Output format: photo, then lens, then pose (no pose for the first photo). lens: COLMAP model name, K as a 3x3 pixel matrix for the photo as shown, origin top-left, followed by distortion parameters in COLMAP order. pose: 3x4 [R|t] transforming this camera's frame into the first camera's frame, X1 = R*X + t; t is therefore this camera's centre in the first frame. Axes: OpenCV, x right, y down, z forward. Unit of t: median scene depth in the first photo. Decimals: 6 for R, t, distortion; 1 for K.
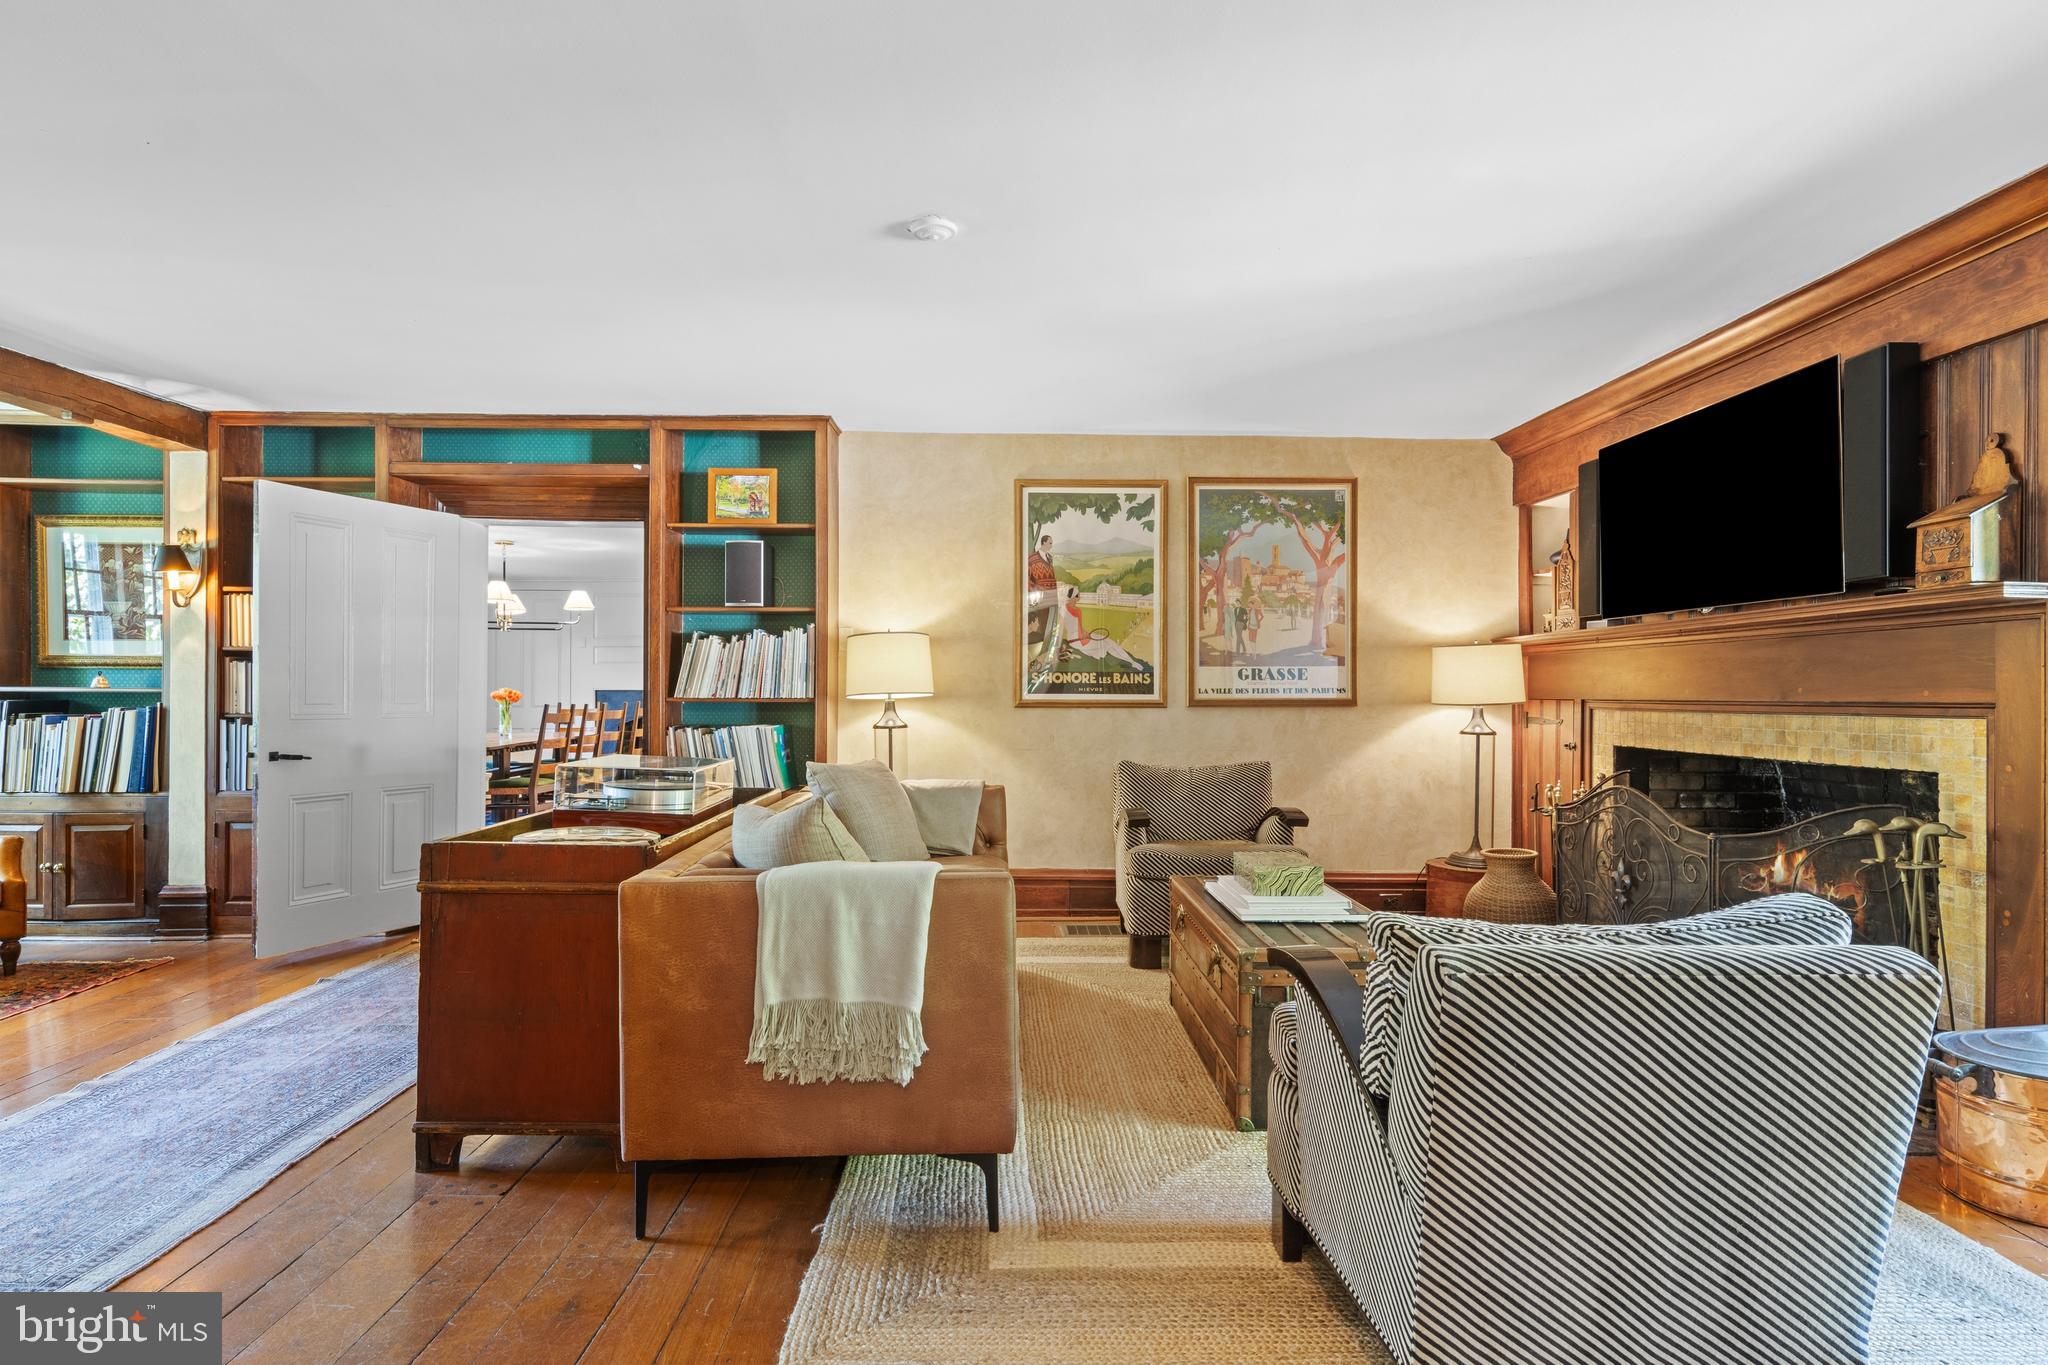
lens RADIAL K [[1046.4, 0, 1024.9], [0, 1046.4, 682.0], [0, 0, 1]] dist [0.013043, -0.002938]
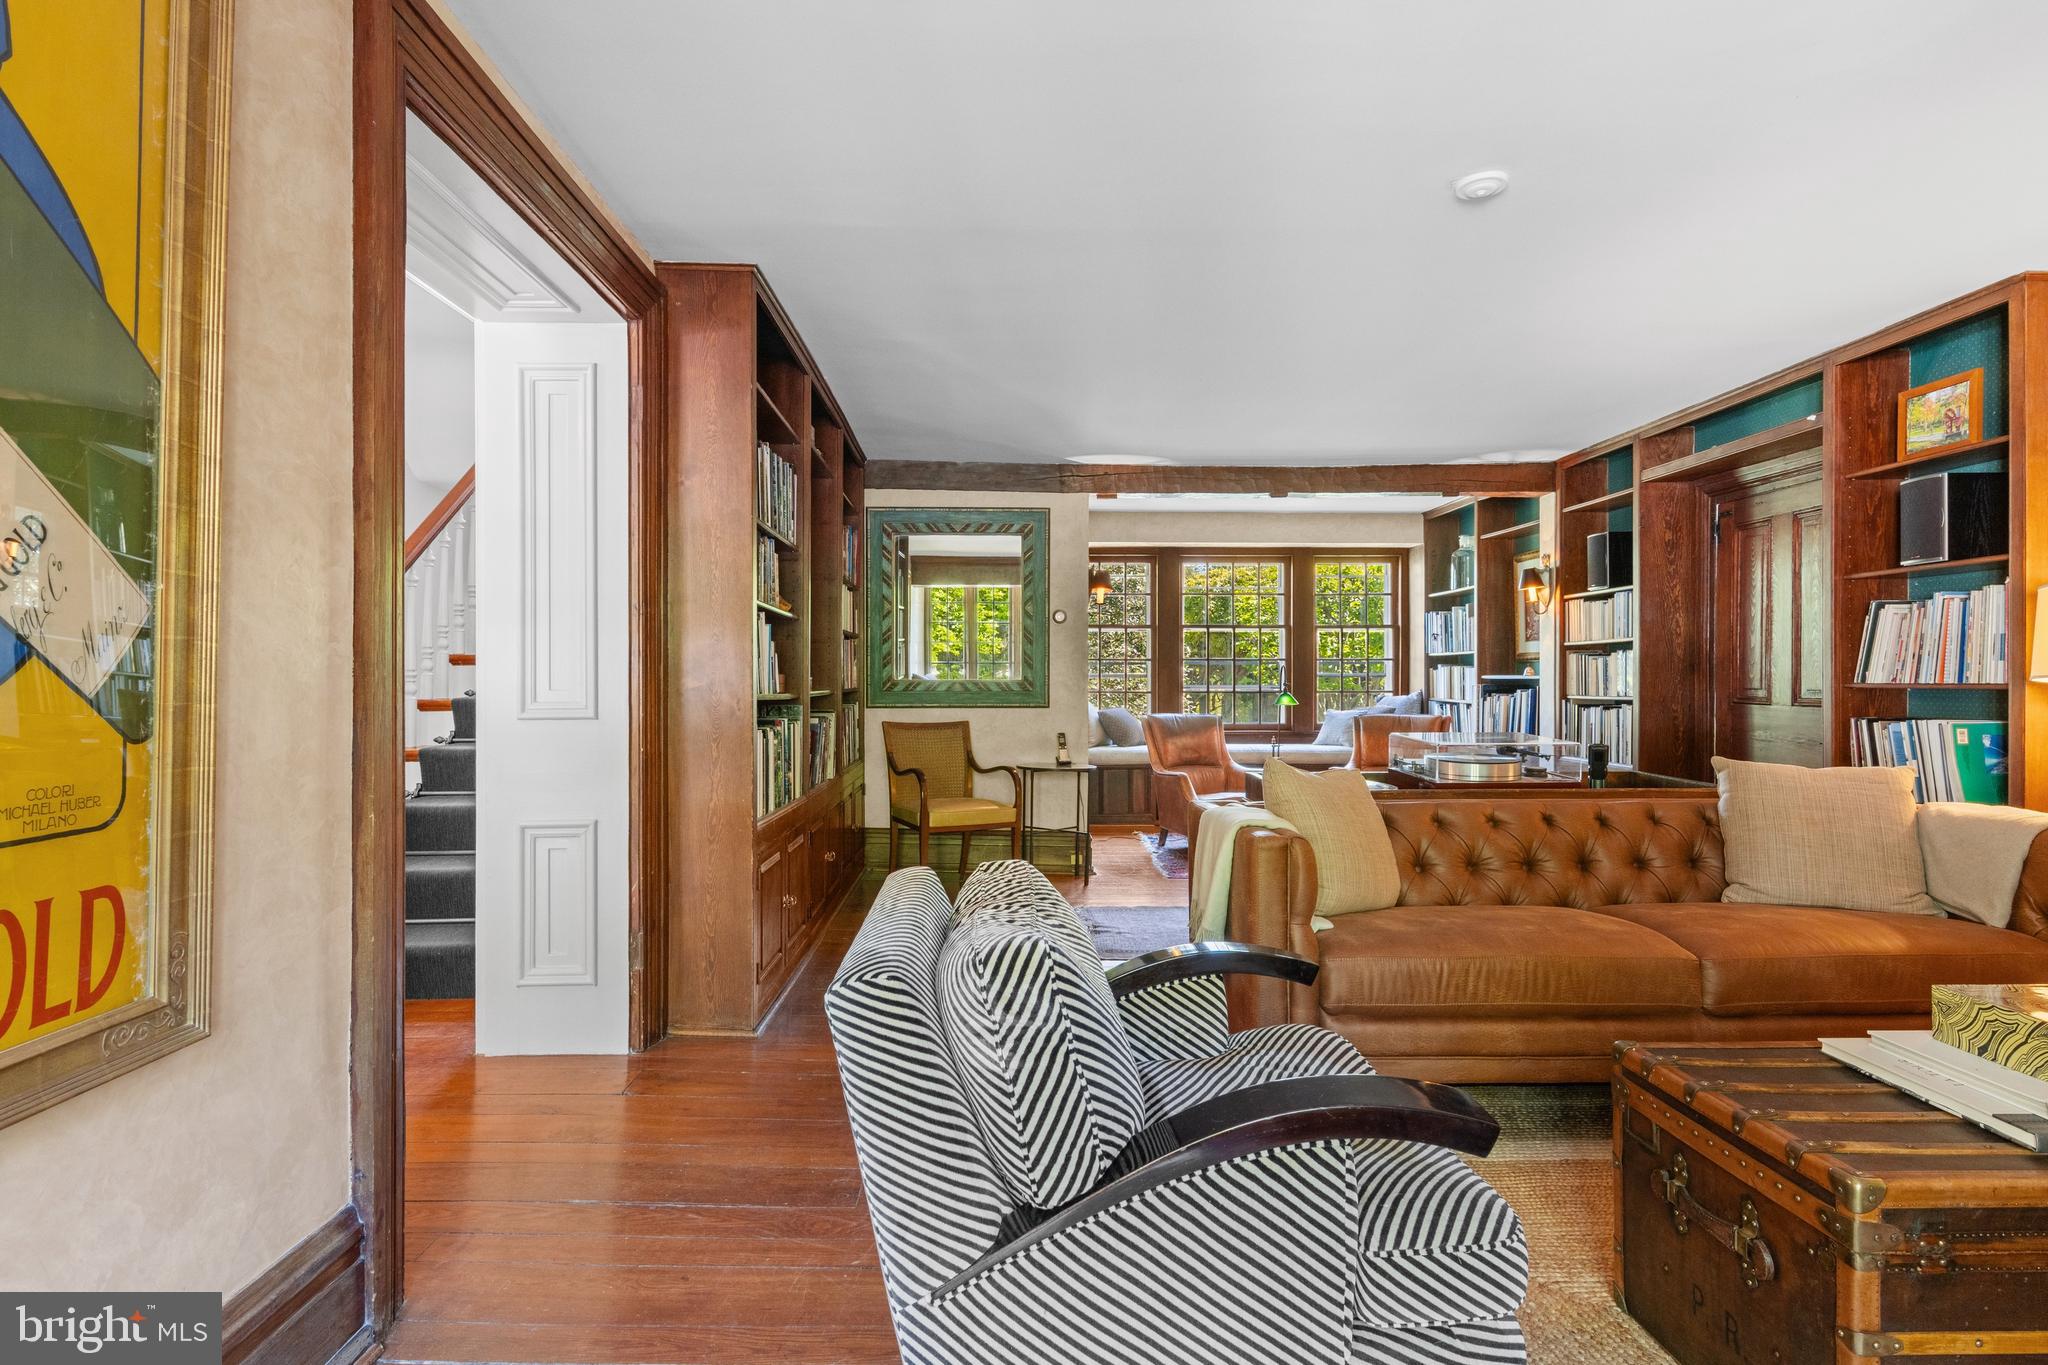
lens RADIAL K [[1046.4, 0, 1023.1], [0, 1046.4, 680.5], [0, 0, 1]] dist [0.013043, -0.002938]
pose [[-0.006823, -0.002221, -0.999974, 0.508519], [0.006195, 0.999978, -0.002264, 0.010767], [0.999958, -0.006210, -0.006809, 0.349629]]
